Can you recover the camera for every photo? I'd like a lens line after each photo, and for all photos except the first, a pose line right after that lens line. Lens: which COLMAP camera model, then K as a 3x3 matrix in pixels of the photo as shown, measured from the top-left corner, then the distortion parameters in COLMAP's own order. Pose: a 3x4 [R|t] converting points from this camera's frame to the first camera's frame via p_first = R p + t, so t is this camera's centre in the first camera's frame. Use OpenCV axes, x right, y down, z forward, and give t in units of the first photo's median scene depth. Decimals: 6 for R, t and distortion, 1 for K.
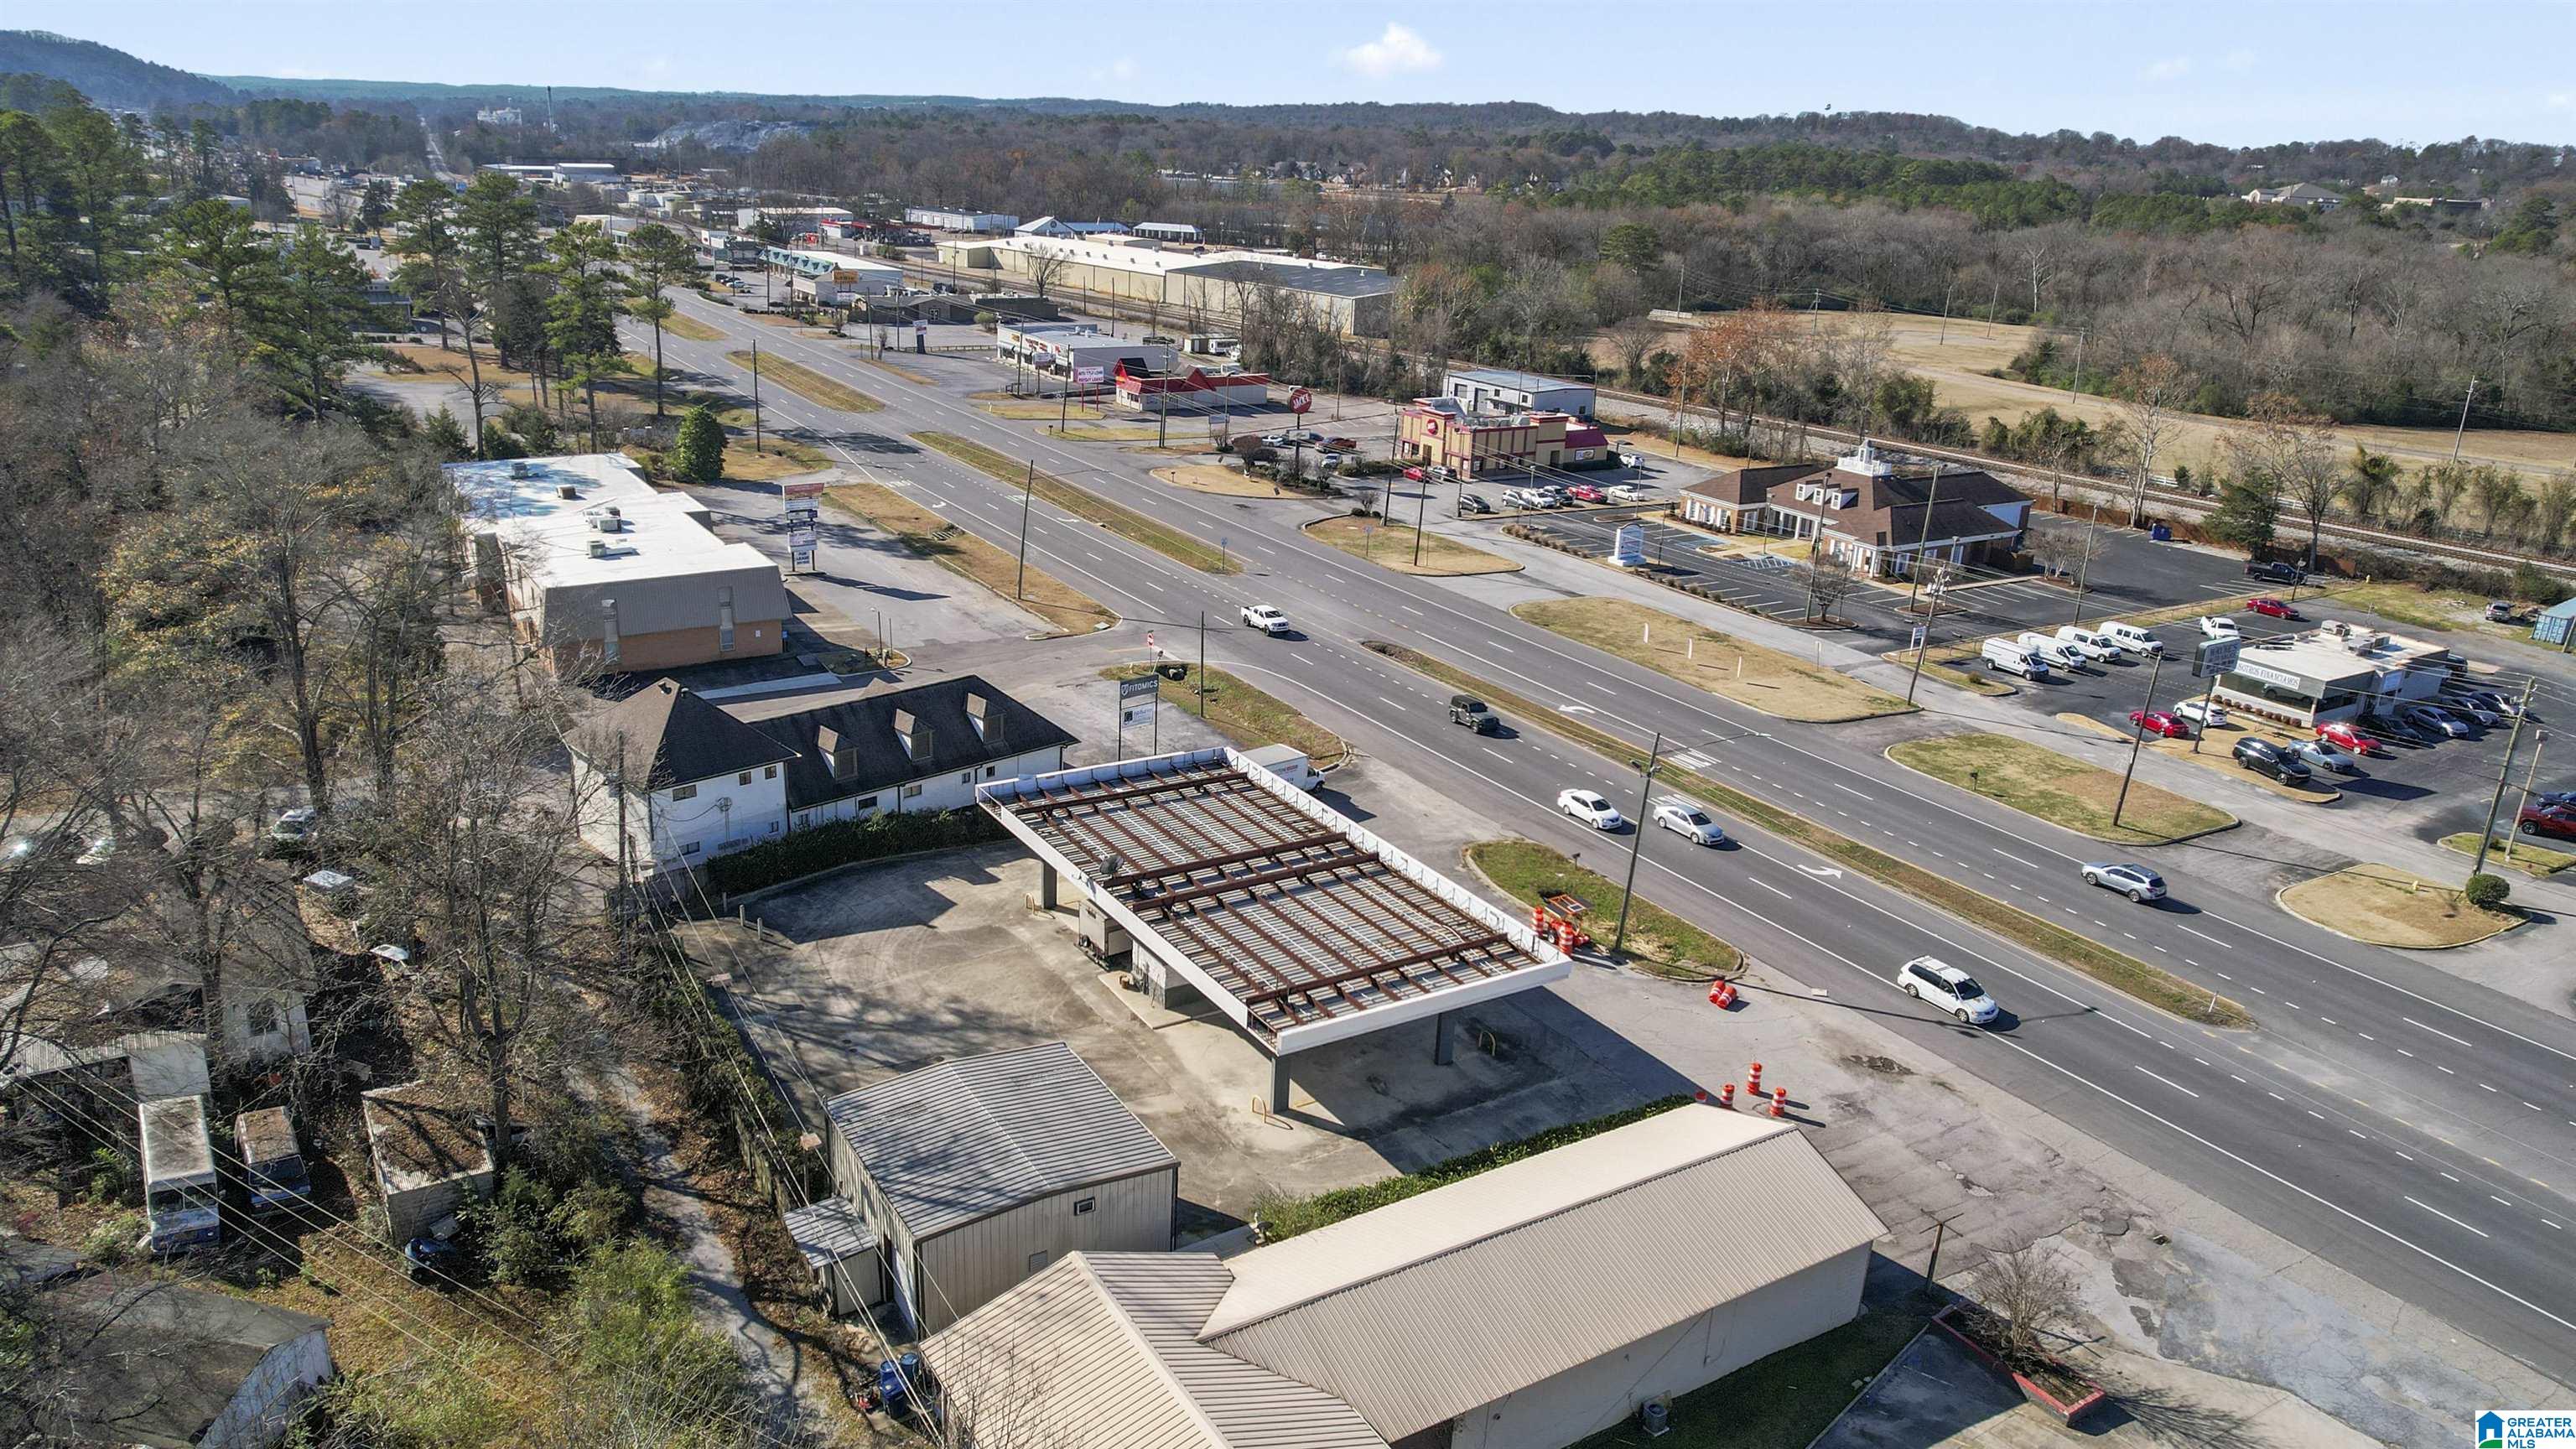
lens RADIAL K [[1673.7, 0, 1278.7], [0, 1673.7, 751.3], [0, 0, 1]] dist [-0.092975, 0.088719]
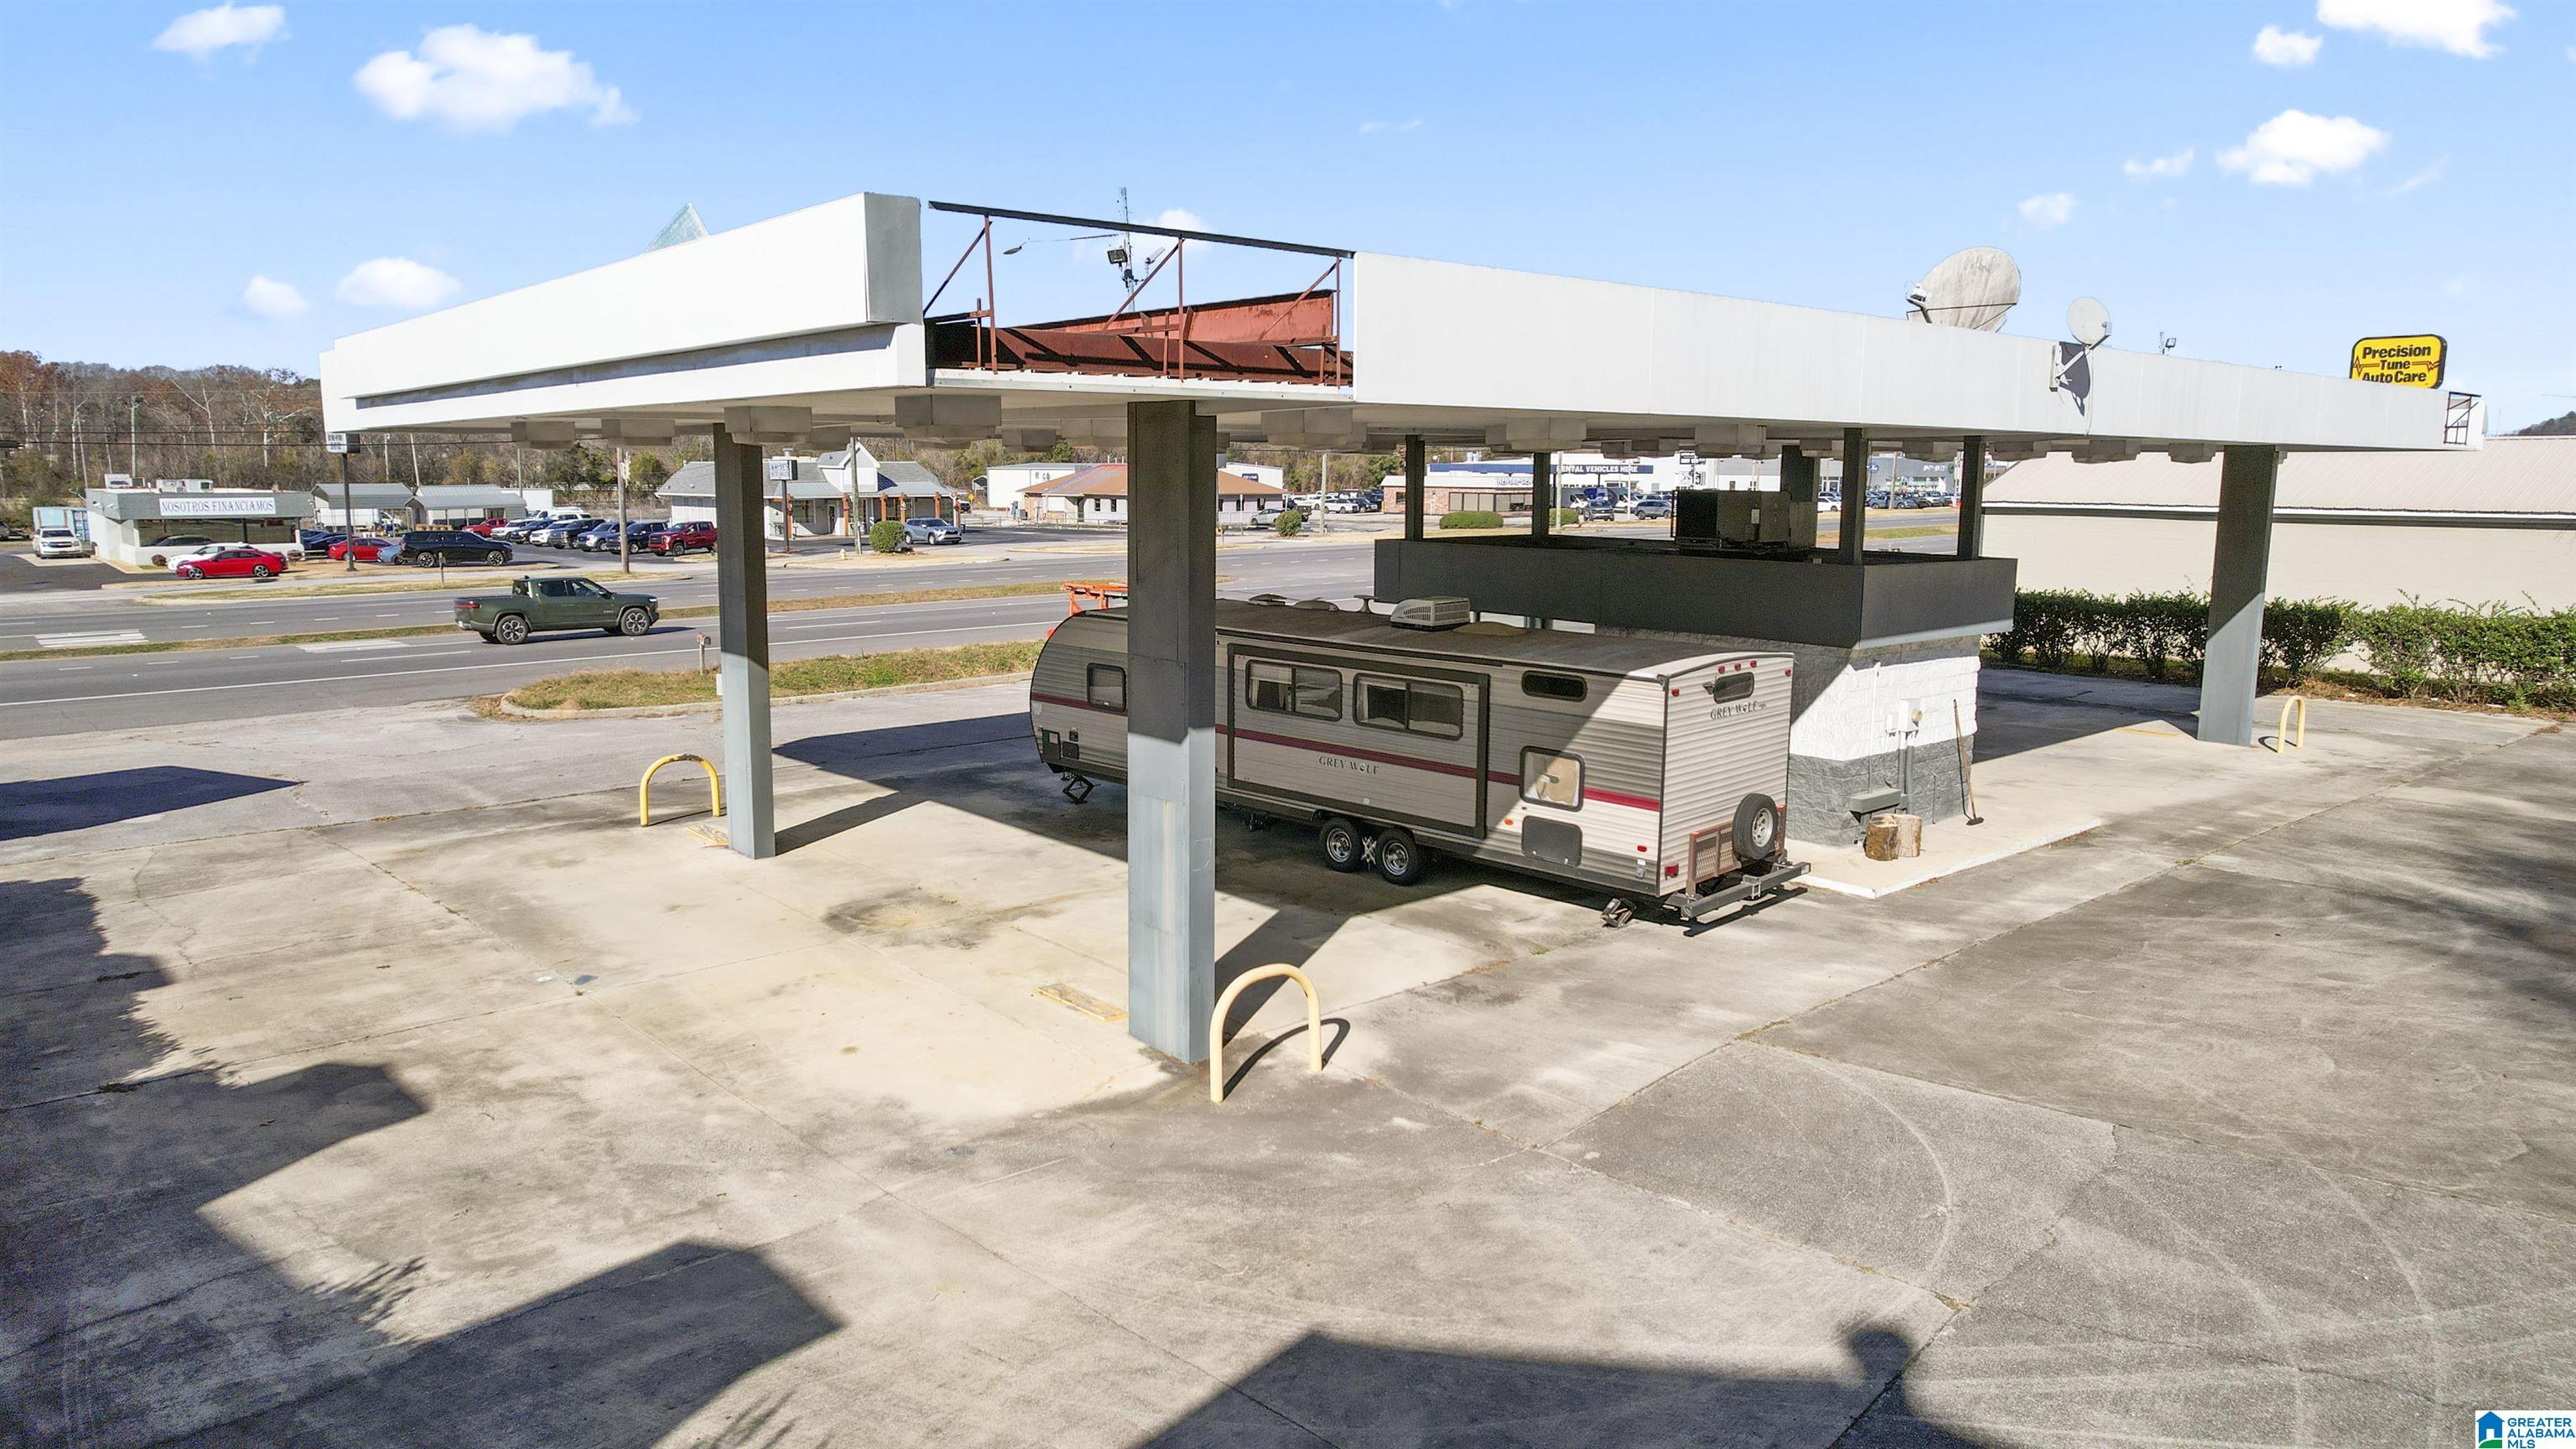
lens RADIAL K [[1648.1, 0, 1288.2], [0, 1648.1, 739.6], [0, 0, 1]] dist [-0.082265, 0.074034]
pose [[-0.148188, -0.208638, 0.966701, -0.254056], [0.319704, 0.914901, 0.246466, 0.030443], [-0.935858, 0.345581, -0.068876, 0.903869]]
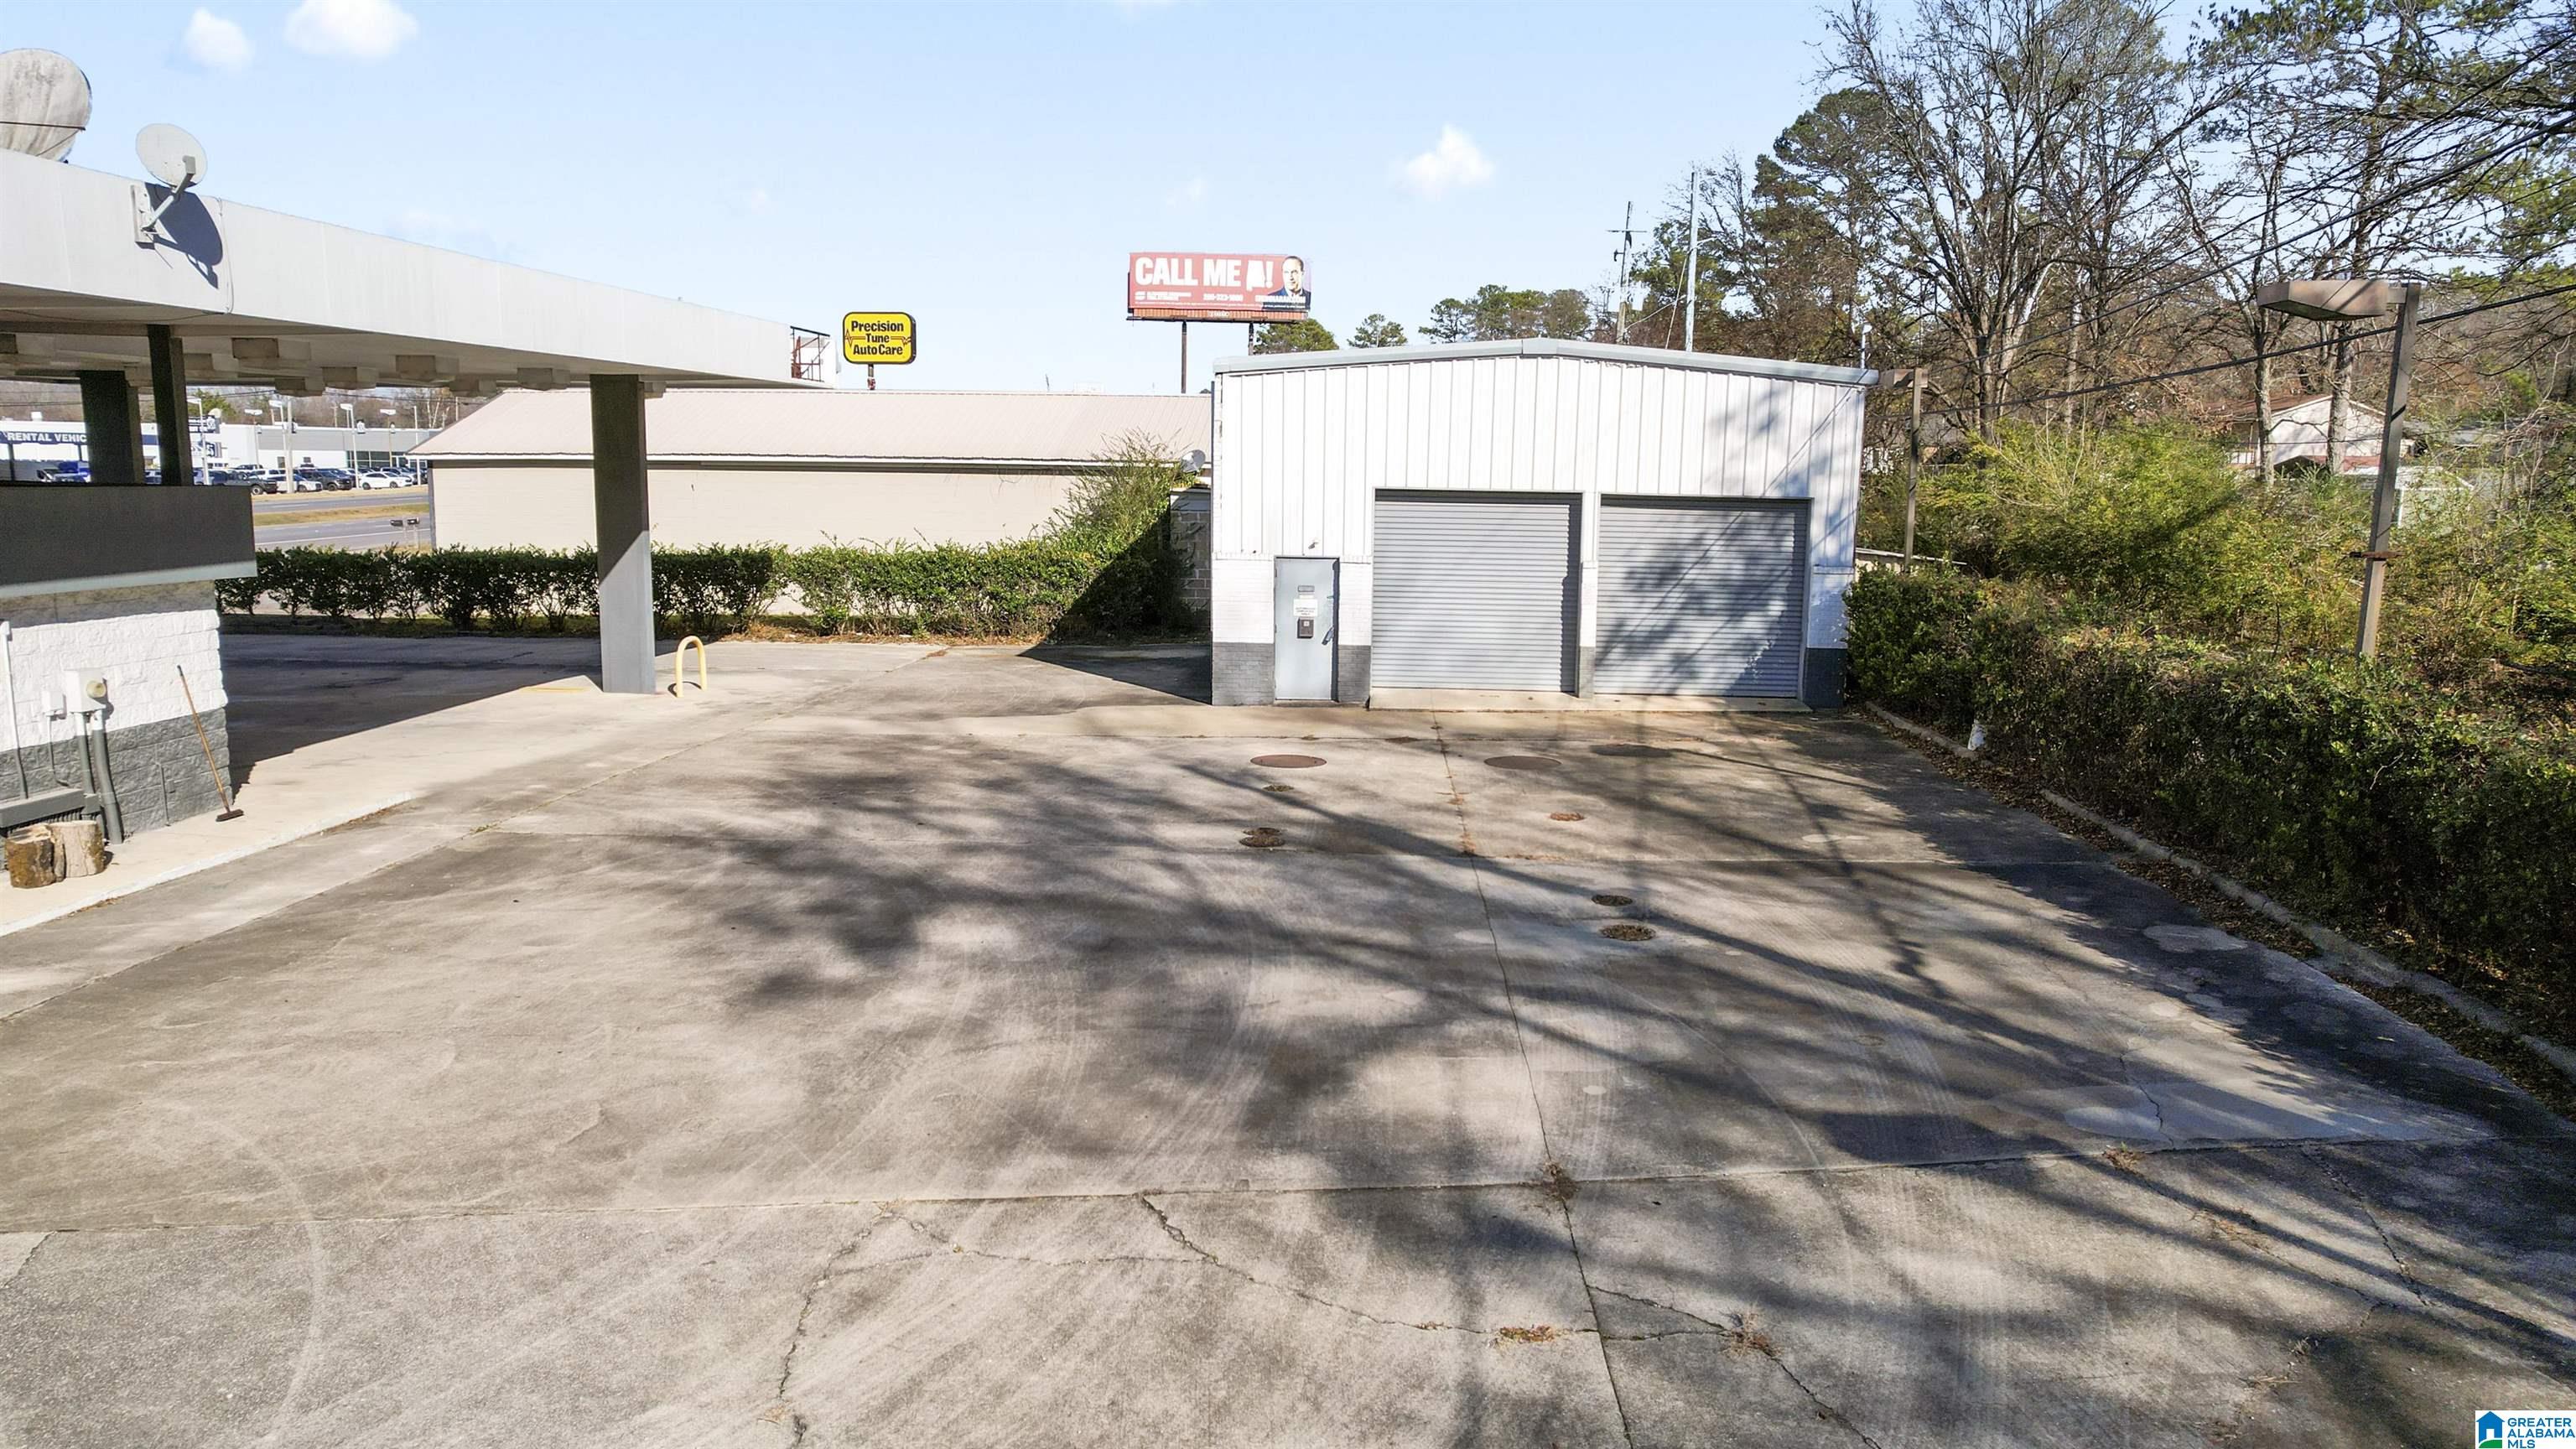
lens RADIAL K [[1673.7, 0, 1278.7], [0, 1673.7, 751.3], [0, 0, 1]] dist [-0.092975, 0.088719]
pose [[-0.803397, -0.161181, 0.573214, -0.248777], [0.146798, 0.879338, 0.453007, 0.054473], [-0.577065, 0.448092, -0.682796, 0.858653]]
